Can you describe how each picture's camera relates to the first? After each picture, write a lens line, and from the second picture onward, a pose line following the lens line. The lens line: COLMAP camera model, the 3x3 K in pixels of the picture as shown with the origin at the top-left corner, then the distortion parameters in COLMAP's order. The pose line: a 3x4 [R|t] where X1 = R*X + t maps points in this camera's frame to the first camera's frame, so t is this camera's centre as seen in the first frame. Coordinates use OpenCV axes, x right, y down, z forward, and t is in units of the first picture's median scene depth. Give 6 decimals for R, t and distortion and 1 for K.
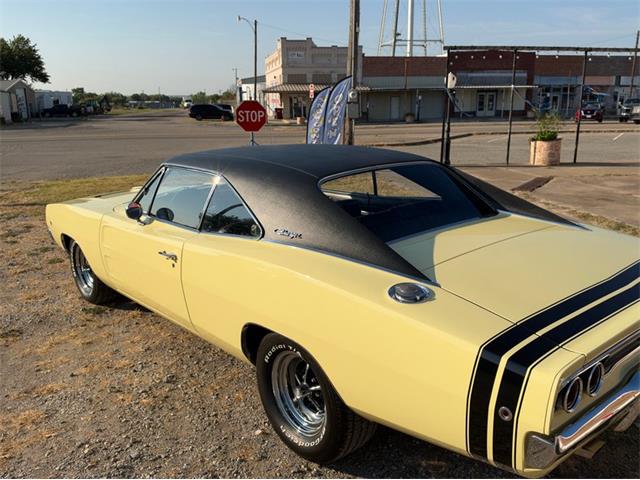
lens RADIAL K [[569.4, 0, 320.0], [0, 569.4, 240.0], [0, 0, 1]] dist [0.032572, -0.098255]
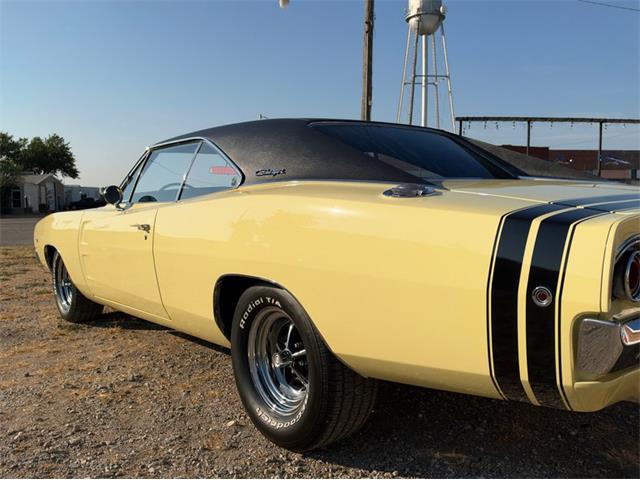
lens RADIAL K [[570.0, 0, 314.6], [0, 570.0, 237.3], [0, 0, 1]] dist [-0.005231, -0.024221]
pose [[0.999093, 0.005558, -0.042218, 0.041424], [-0.013049, 0.983708, -0.179300, 0.214186], [0.040534, 0.179689, 0.982888, 0.163123]]
